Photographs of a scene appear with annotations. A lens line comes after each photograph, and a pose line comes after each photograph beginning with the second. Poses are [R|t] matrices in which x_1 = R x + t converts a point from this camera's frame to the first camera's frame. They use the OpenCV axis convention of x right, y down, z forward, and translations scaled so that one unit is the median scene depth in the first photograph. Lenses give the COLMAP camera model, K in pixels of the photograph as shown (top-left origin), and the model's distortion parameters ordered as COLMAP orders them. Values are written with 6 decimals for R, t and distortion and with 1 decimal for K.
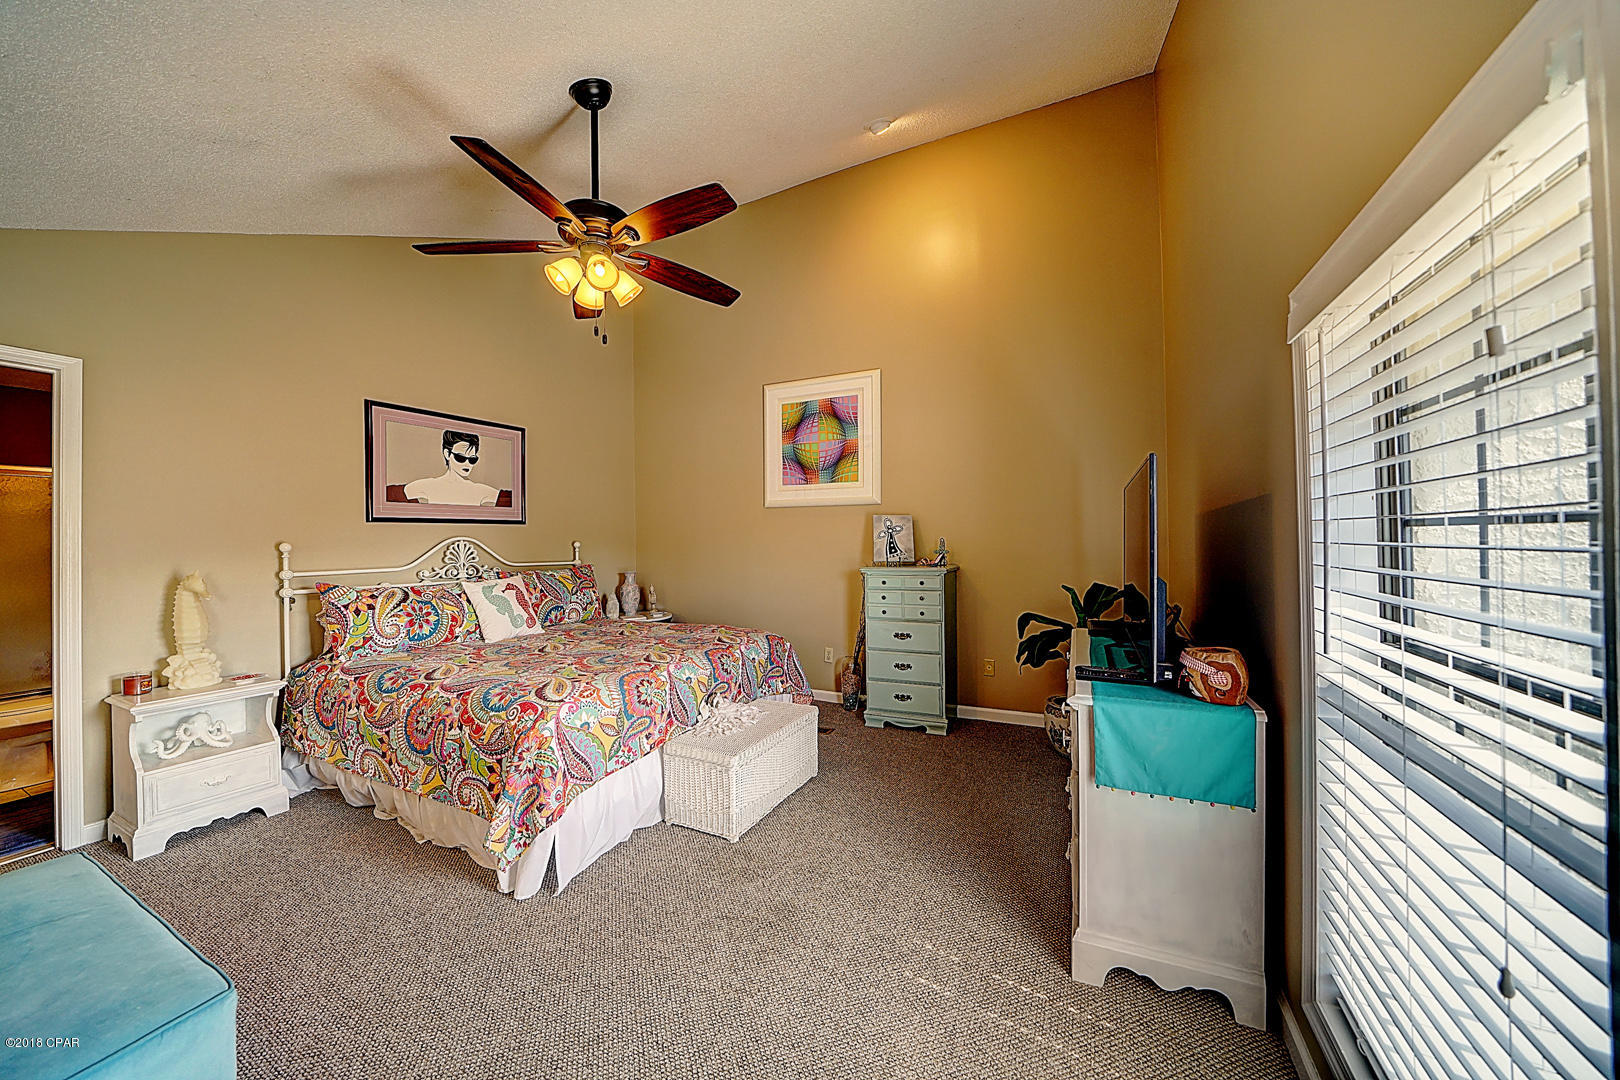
lens RADIAL K [[559.3, 0, 810.0], [0, 559.3, 540.0], [0, 0, 1]] dist [-0.035220, 0.005212]
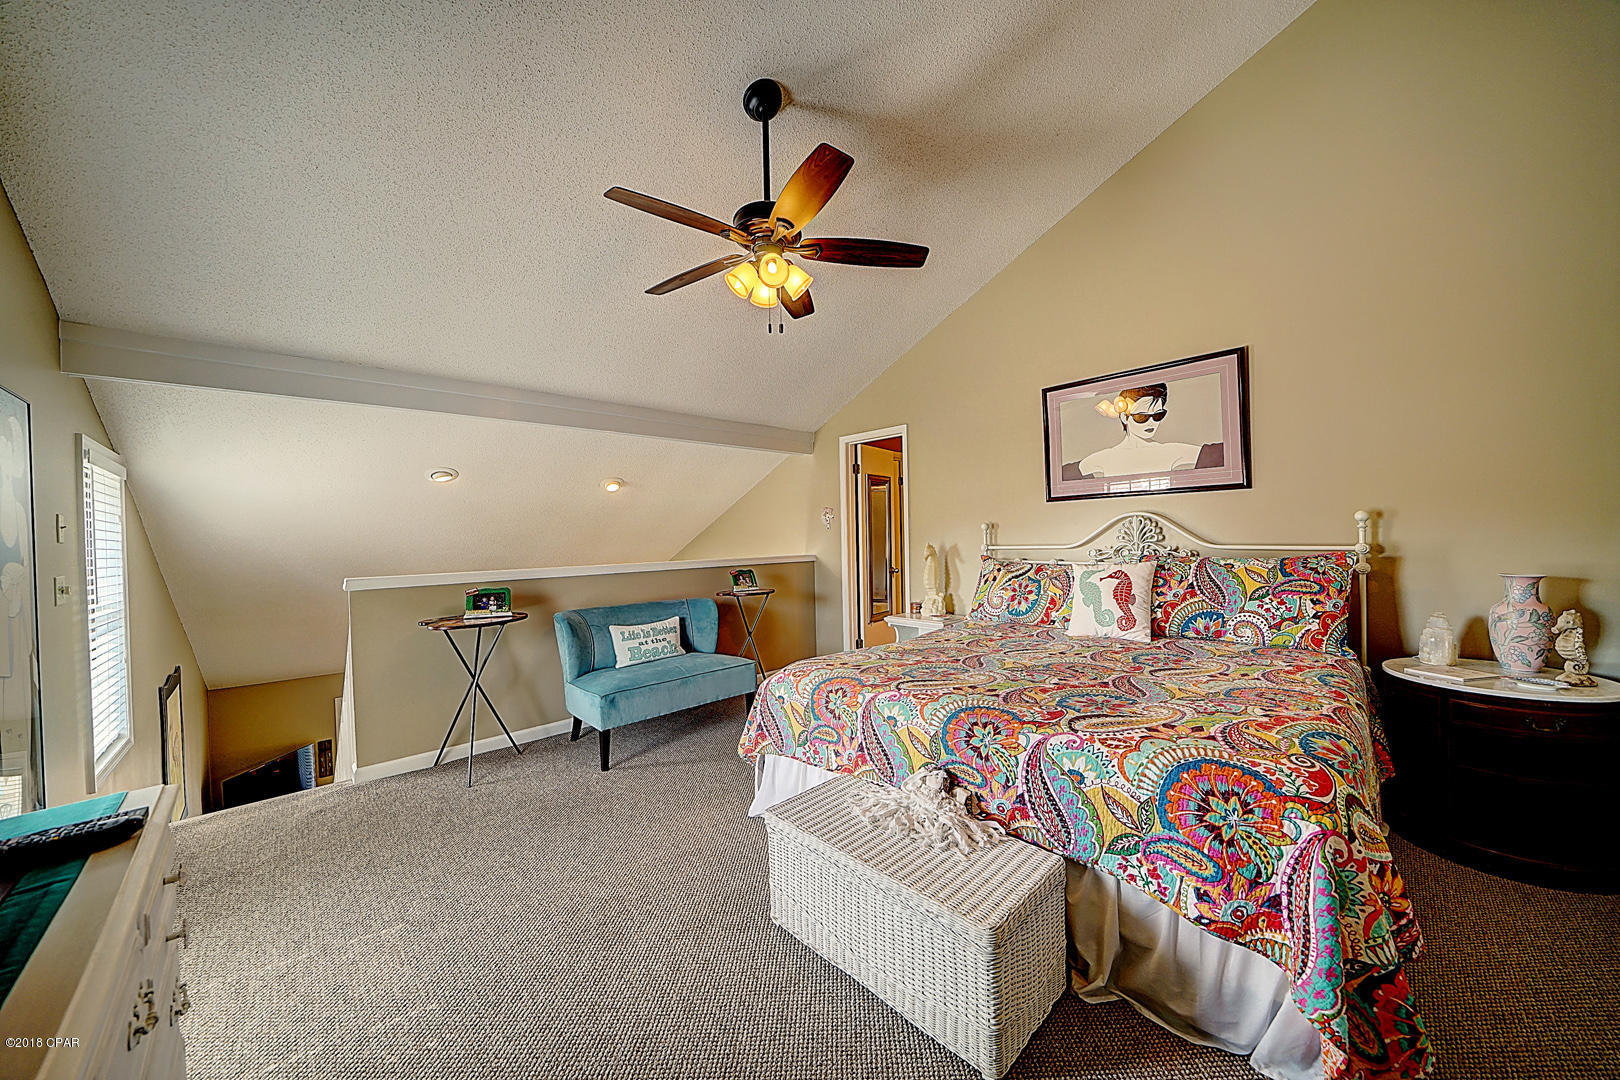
lens RADIAL K [[559.3, 0, 810.0], [0, 559.3, 540.0], [0, 0, 1]] dist [-0.035220, 0.005212]
pose [[-0.329622, 0.032455, -0.943555, 0.393061], [0.035459, 0.999129, 0.021980, 0.001449], [0.943447, -0.026212, -0.330486, 0.937519]]
